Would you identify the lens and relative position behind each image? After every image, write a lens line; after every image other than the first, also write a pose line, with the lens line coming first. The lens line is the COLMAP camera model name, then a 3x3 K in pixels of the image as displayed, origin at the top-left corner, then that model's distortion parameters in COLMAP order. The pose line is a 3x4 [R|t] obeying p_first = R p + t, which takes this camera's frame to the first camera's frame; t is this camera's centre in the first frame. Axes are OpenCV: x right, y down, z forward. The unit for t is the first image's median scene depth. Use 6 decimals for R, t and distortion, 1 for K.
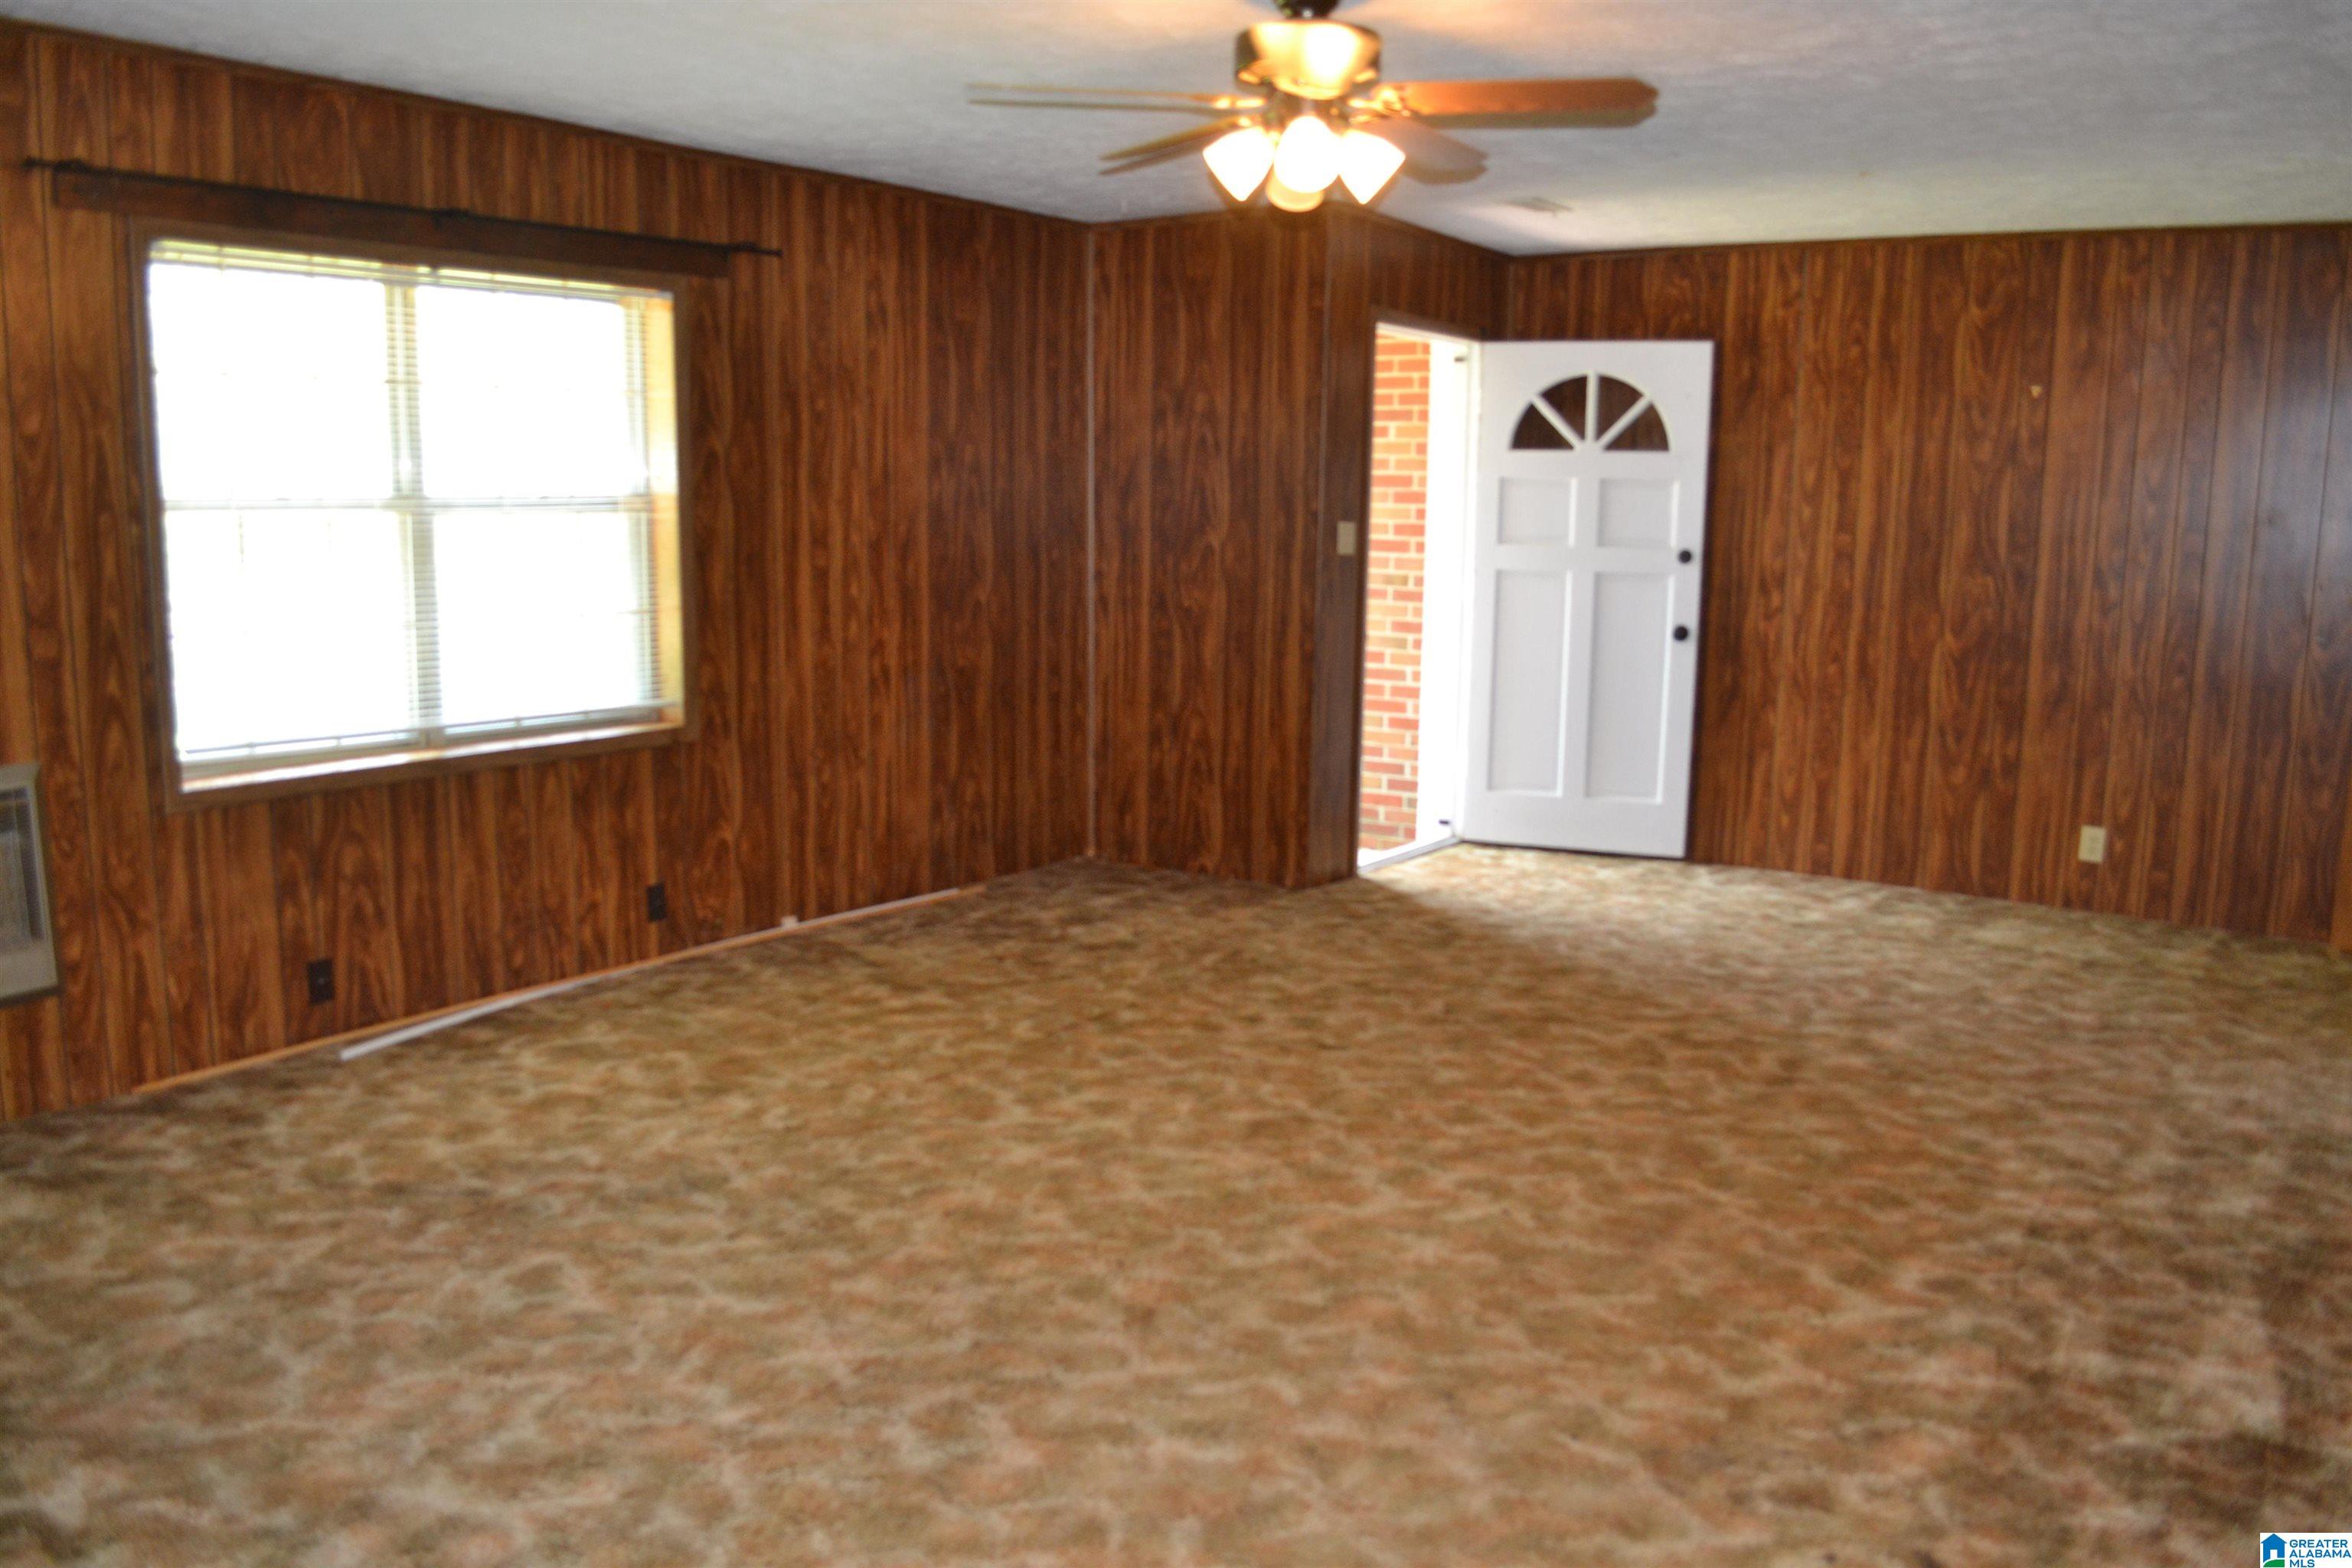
lens RADIAL K [[1861.7, 0, 1171.7], [0, 1861.7, 787.8], [0, 0, 1]] dist [-0.077961, 0.003115]
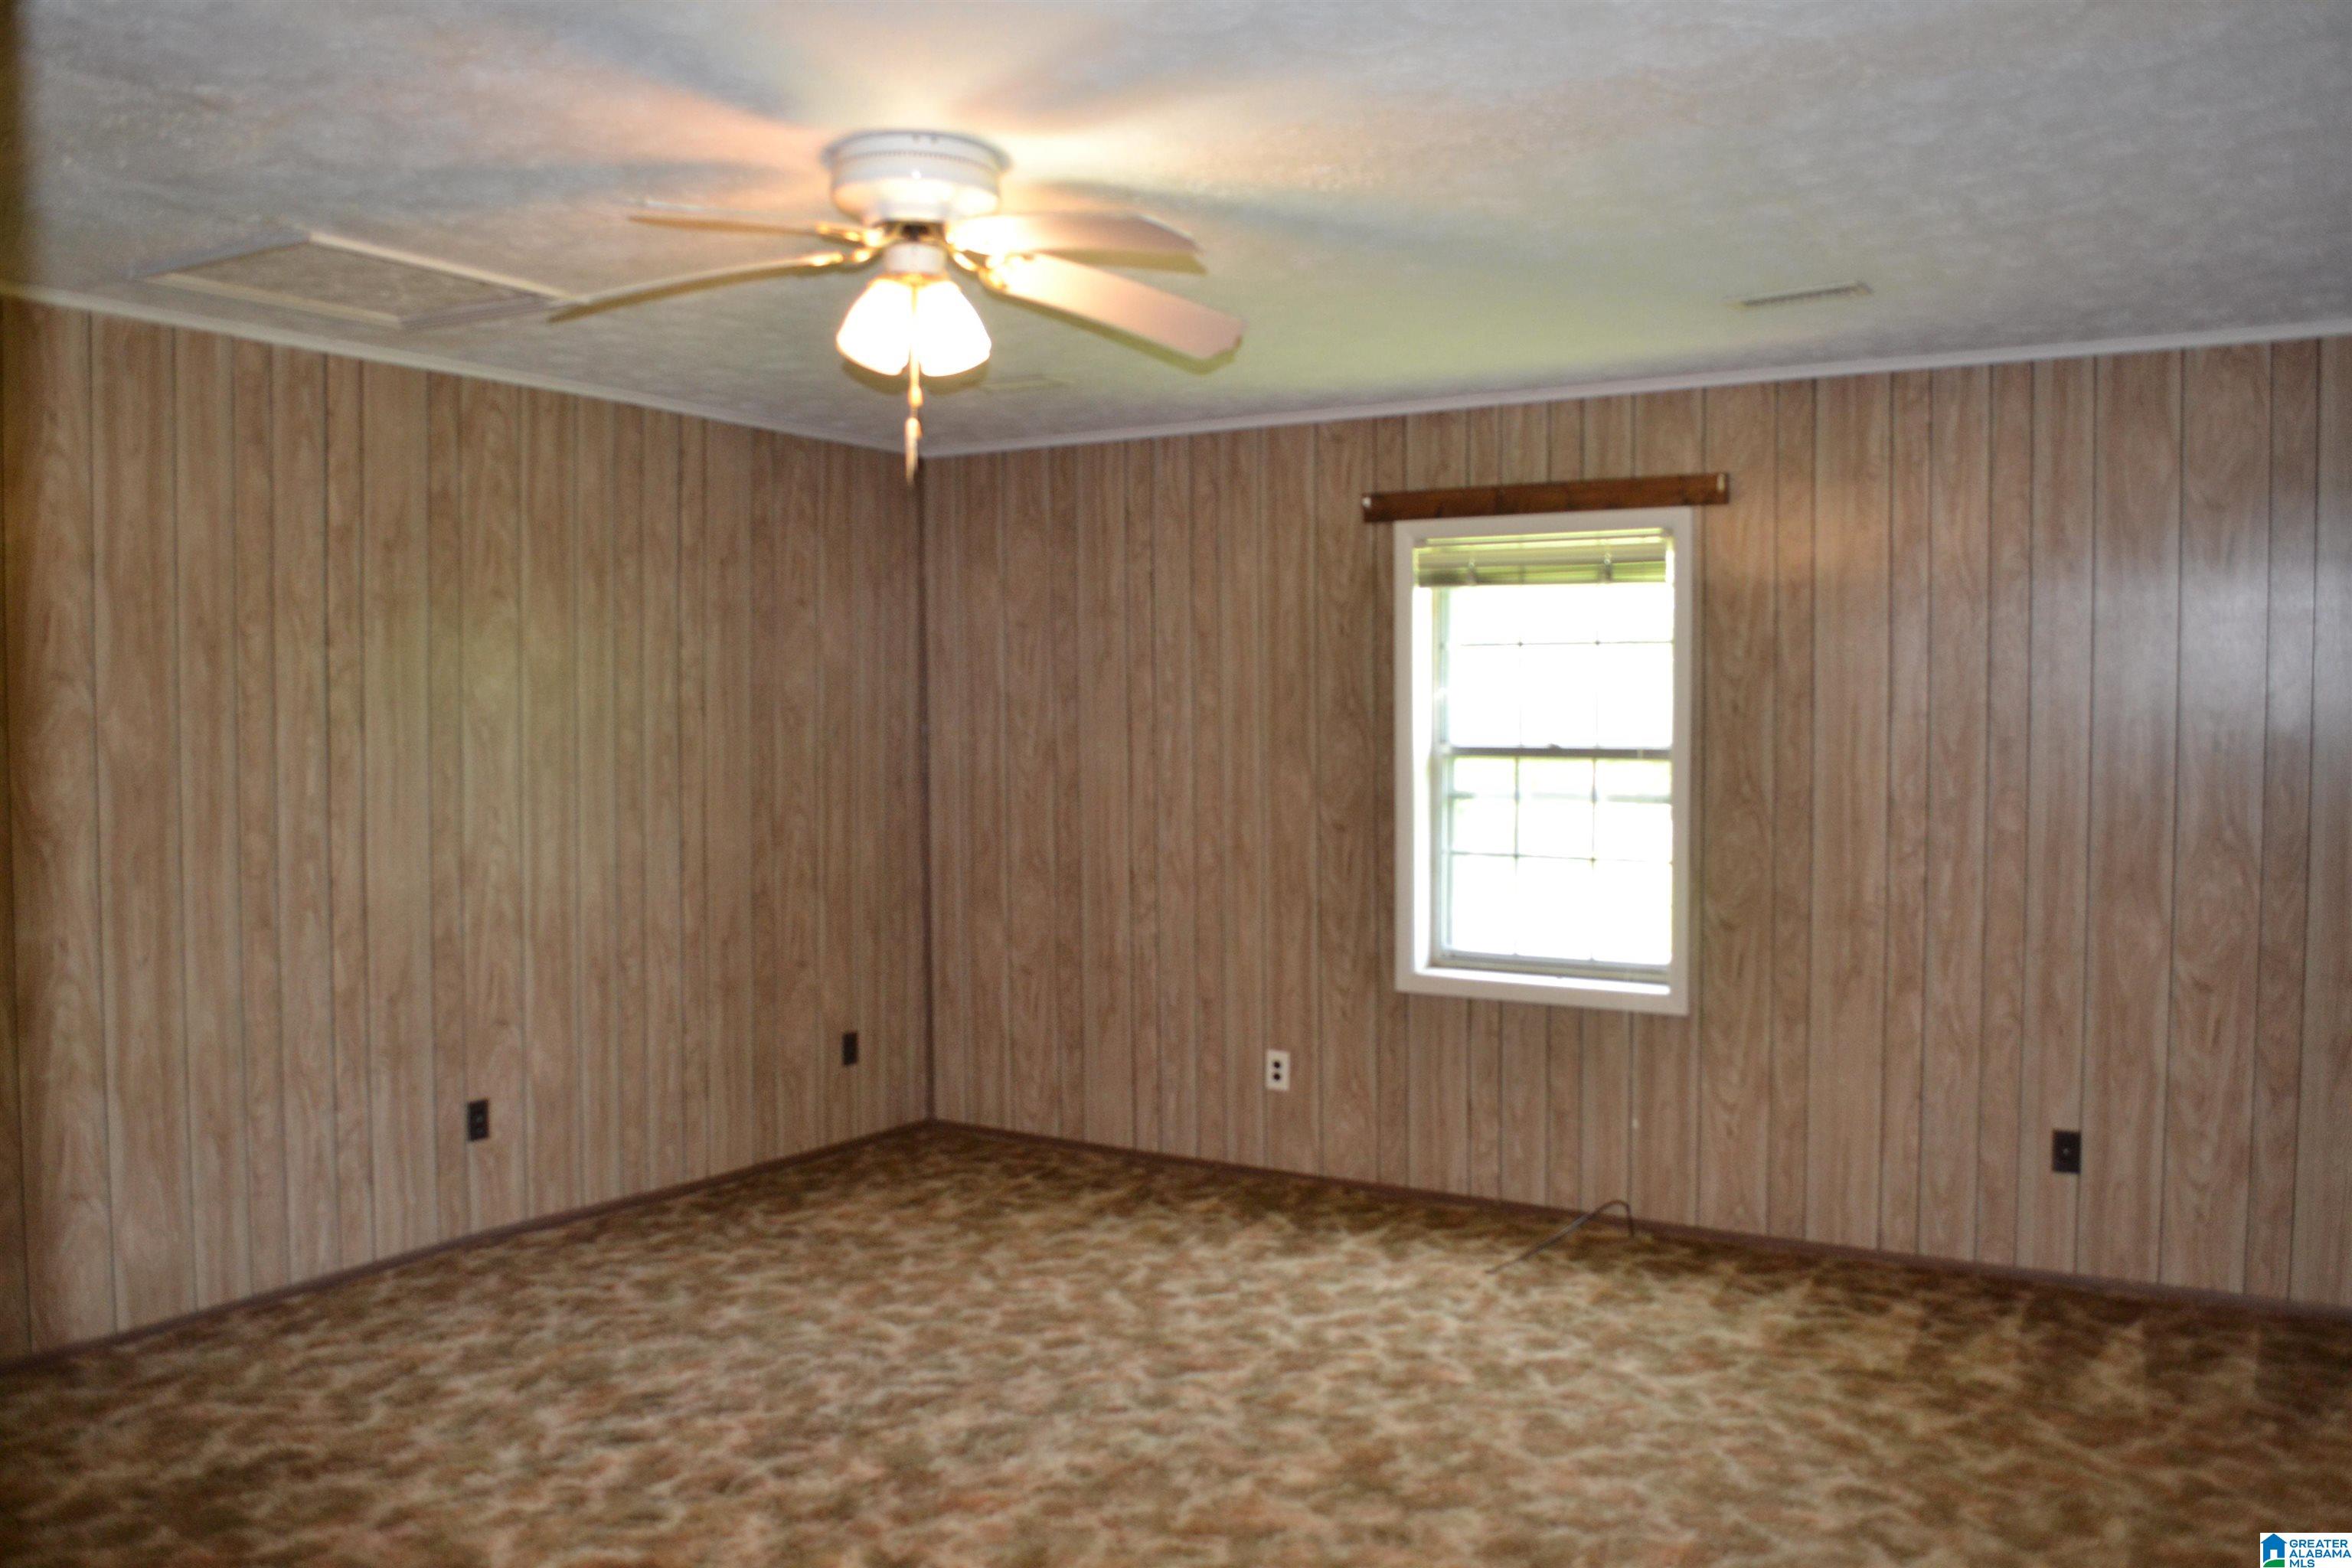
lens RADIAL K [[1861.7, 0, 1169.4], [0, 1861.7, 768.9], [0, 0, 1]] dist [-0.077961, 0.003115]
pose [[0.069140, -0.001927, -0.997605, 0.743092], [-0.164295, 0.986322, -0.013292, -0.108864], [0.983985, 0.164820, 0.067877, 0.797527]]
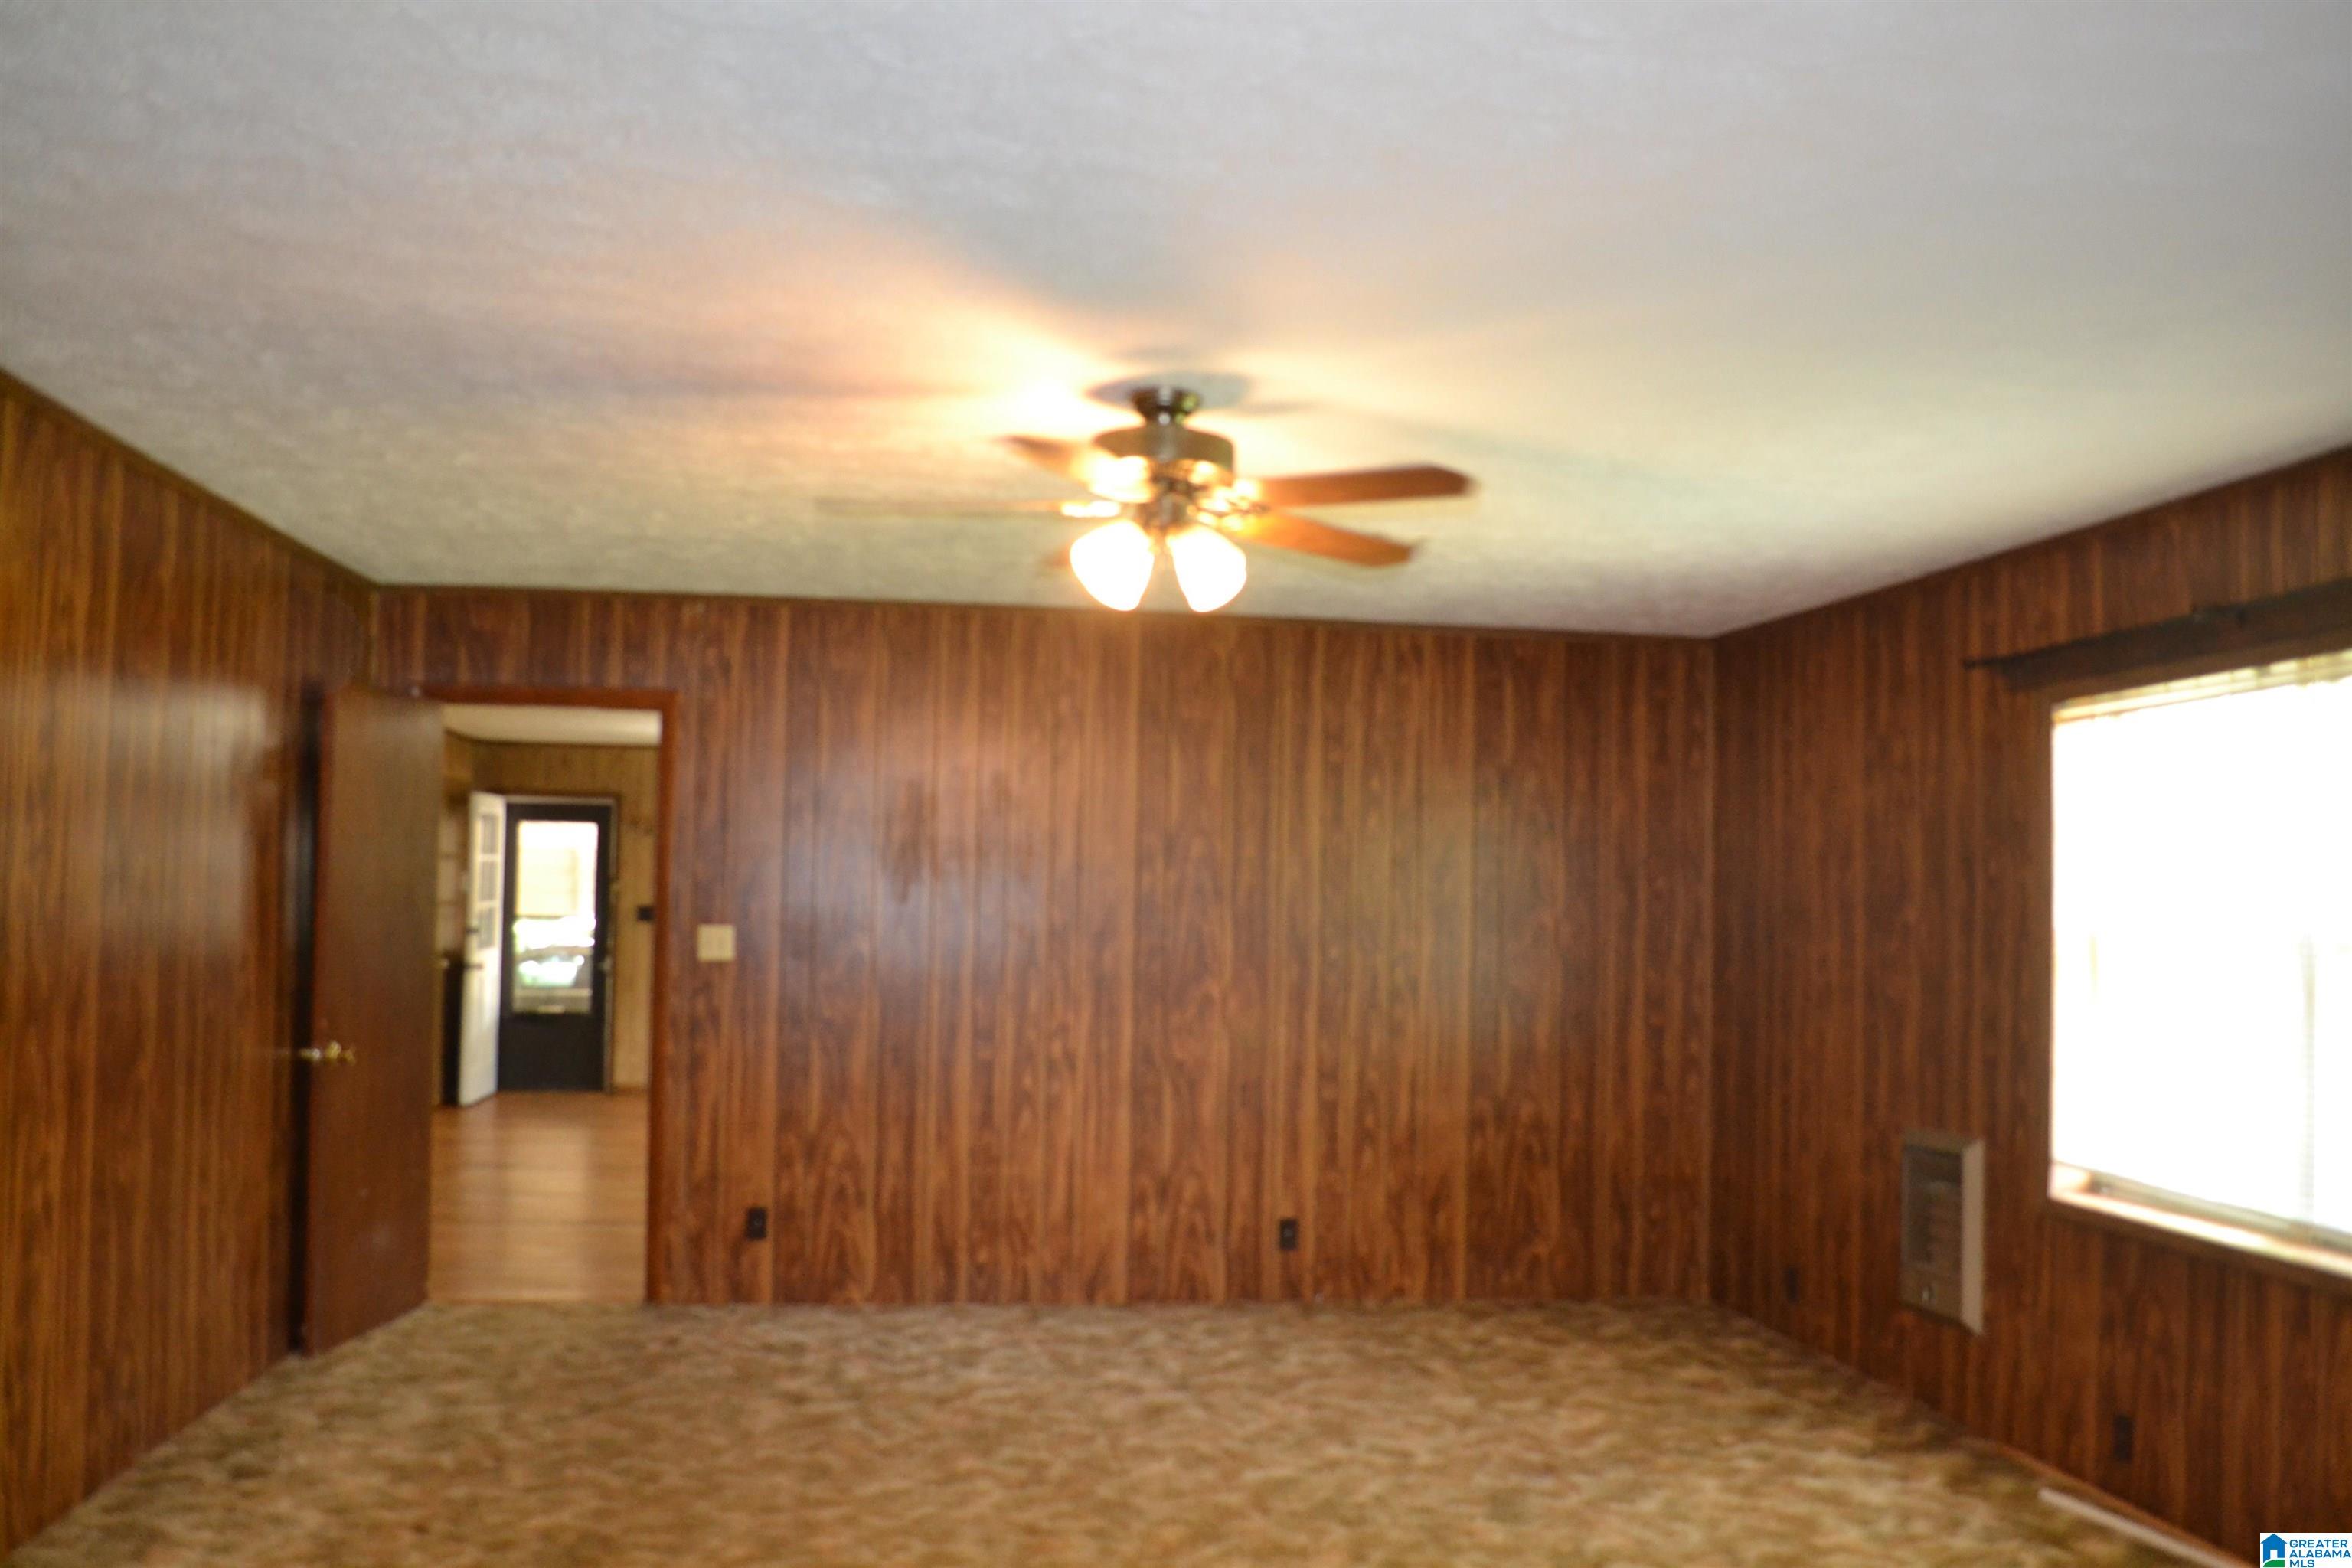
lens RADIAL K [[1861.7, 0, 1156.8], [0, 1861.7, 787.6], [0, 0, 1]] dist [-0.077961, 0.003115]
pose [[-0.729269, -0.068527, -0.680787, 0.657703], [-0.142793, 0.988307, 0.053481, -0.241759], [0.669161, 0.136213, -0.730527, 1.531852]]
